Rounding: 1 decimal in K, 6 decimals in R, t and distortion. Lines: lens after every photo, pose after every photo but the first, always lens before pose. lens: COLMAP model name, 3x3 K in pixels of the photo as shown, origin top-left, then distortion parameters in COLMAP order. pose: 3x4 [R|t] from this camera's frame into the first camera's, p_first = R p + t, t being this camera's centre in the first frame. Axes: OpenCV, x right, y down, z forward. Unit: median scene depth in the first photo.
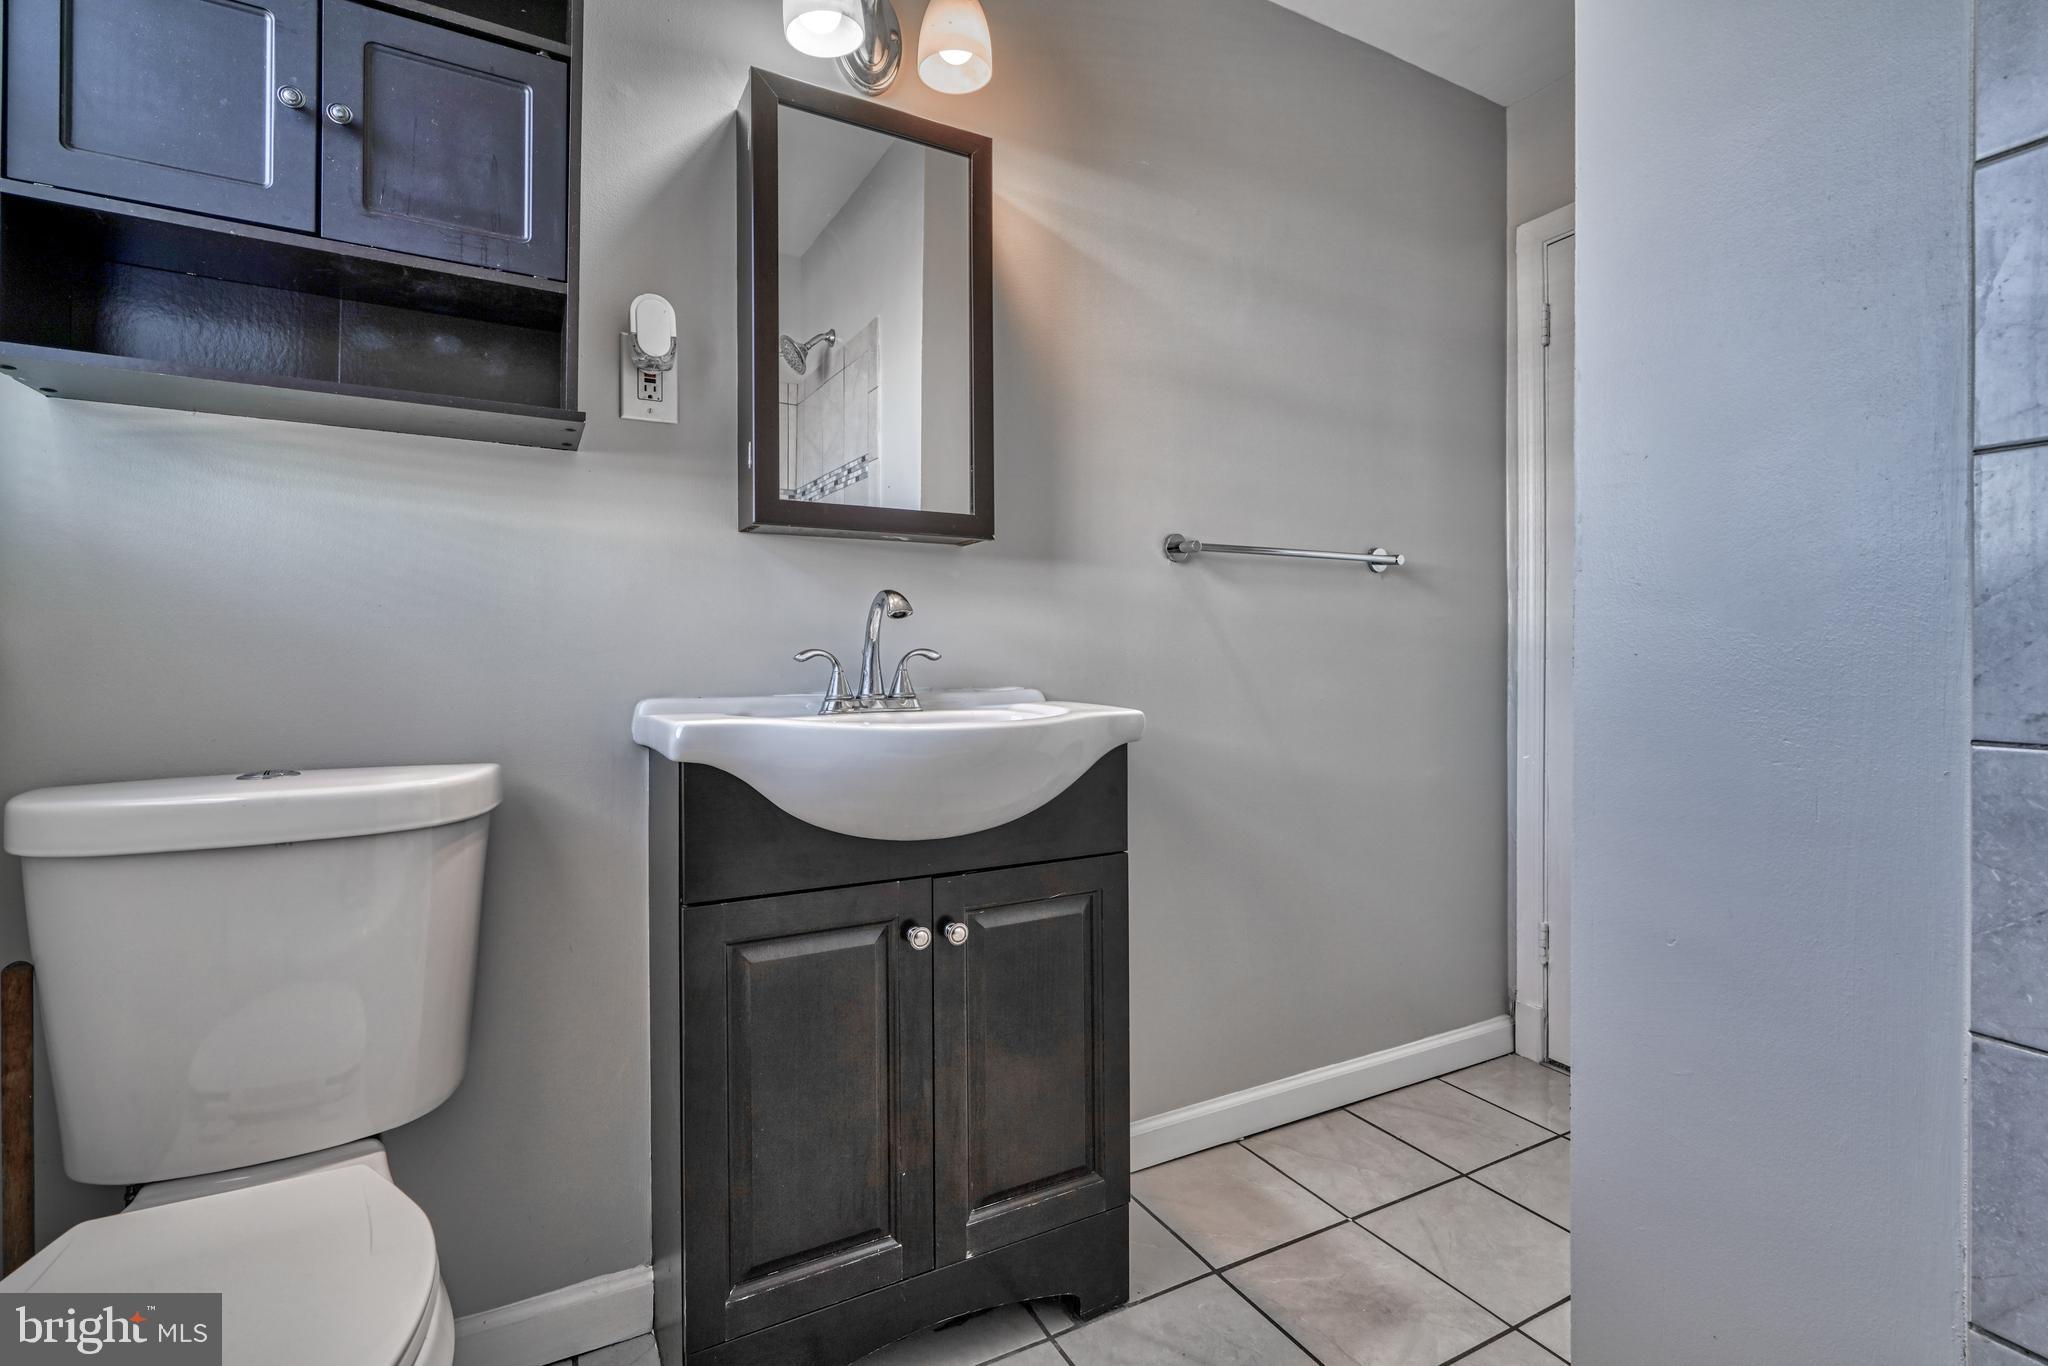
lens RADIAL K [[919.0, 0, 1030.4], [0, 919.0, 665.6], [0, 0, 1]] dist [-0.002388, 0.000811]
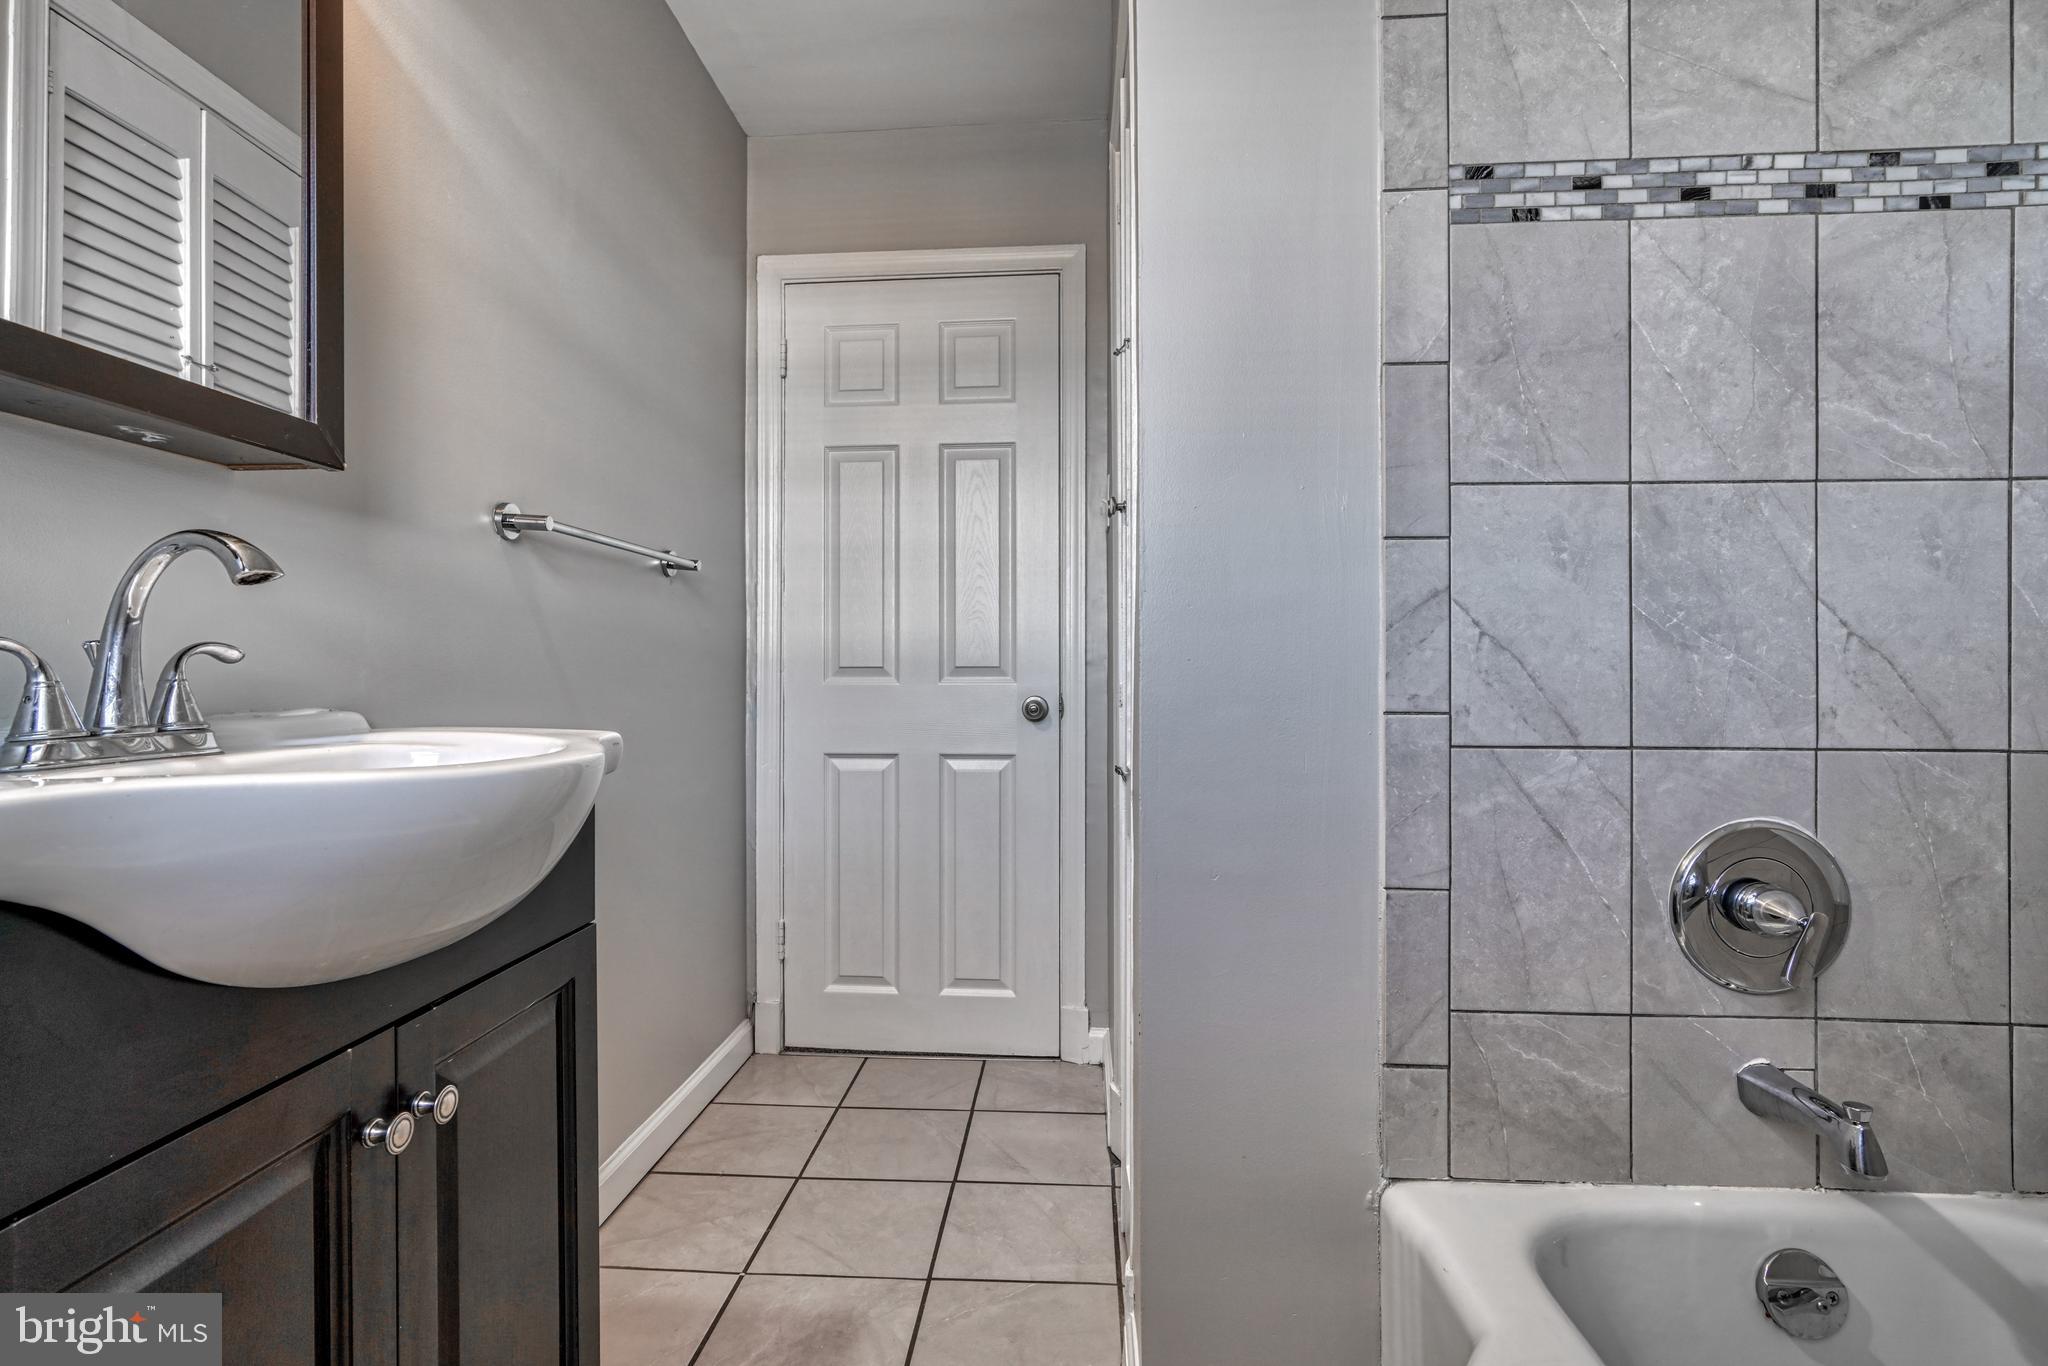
lens RADIAL K [[948.9, 0, 1024.0], [0, 948.9, 683.0], [0, 0, 1]] dist [-0.003692, 0.000196]
pose [[0.541650, -0.006038, 0.840583, -0.325537], [0.008265, 0.999964, 0.001857, 0.008624], [-0.840564, 0.005941, 0.541680, 0.263383]]
